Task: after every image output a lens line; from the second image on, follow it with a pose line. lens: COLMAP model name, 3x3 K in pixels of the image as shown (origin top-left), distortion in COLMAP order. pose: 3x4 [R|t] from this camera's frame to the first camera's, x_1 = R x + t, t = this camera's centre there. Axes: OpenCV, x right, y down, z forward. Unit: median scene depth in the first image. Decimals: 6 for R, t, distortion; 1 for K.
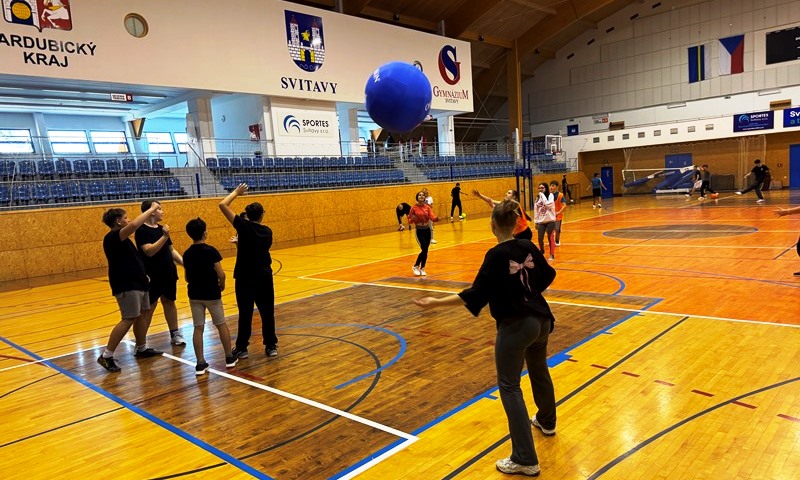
lens RADIAL K [[569.1, 0, 409.0], [0, 569.1, 256.2], [0, 0, 1]] dist [0.040572, -0.050920]
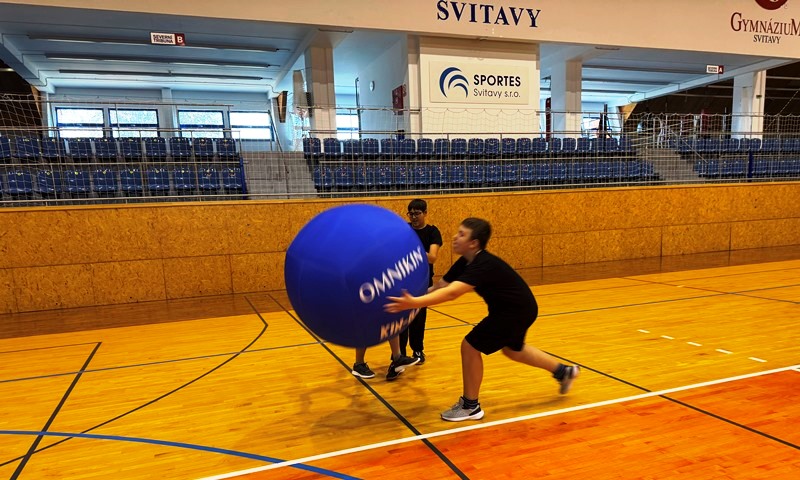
lens RADIAL K [[569.1, 0, 389.4], [0, 569.1, 300.4], [0, 0, 1]] dist [0.040572, -0.050920]
pose [[0.886005, 0.109658, -0.450523, 0.036138], [-0.079002, 0.993127, 0.086362, -0.046266], [0.456897, -0.040925, 0.888578, 0.412754]]
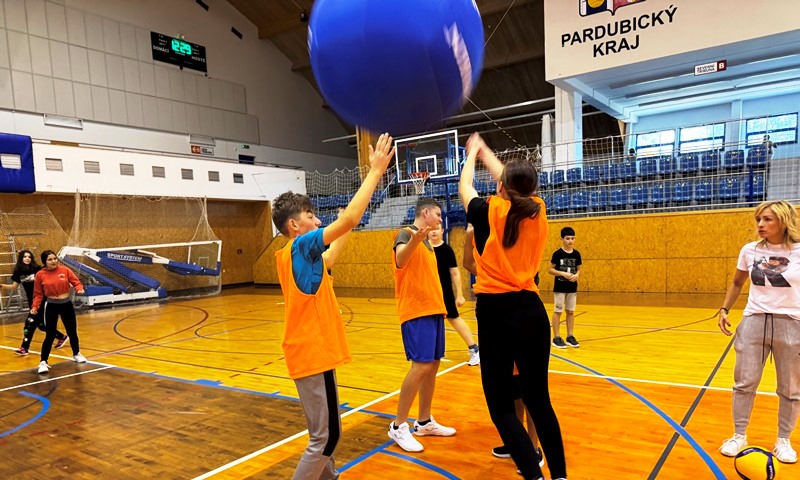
lens RADIAL K [[569.1, 0, 404.0], [0, 569.1, 292.6], [0, 0, 1]] dist [0.040572, -0.050920]
pose [[0.135290, 0.158013, -0.978125, 0.168268], [-0.084953, 0.985416, 0.147441, -0.052699], [0.987157, 0.063147, 0.146741, 0.408645]]
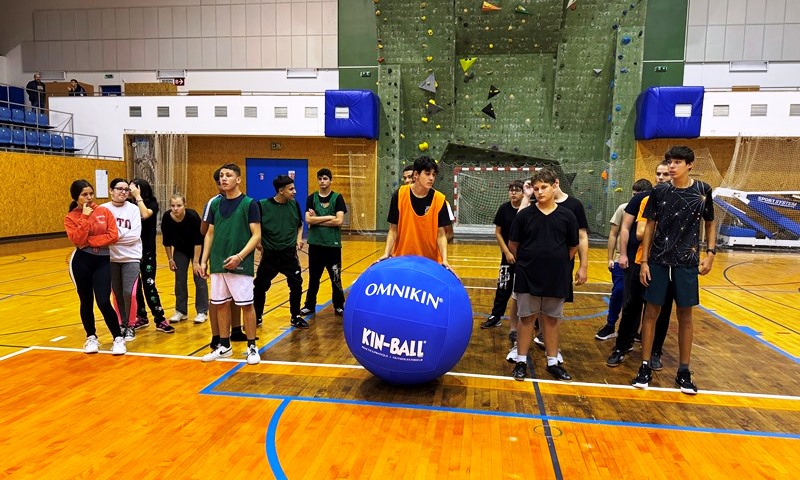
lens RADIAL K [[569.1, 0, 402.9], [0, 569.1, 250.3], [0, 0, 1]] dist [0.040572, -0.050920]
pose [[-0.825367, 0.117129, -0.552314, 0.177446], [-0.026855, 0.968992, 0.245627, -0.061168], [0.563958, 0.217565, -0.796629, 0.467826]]
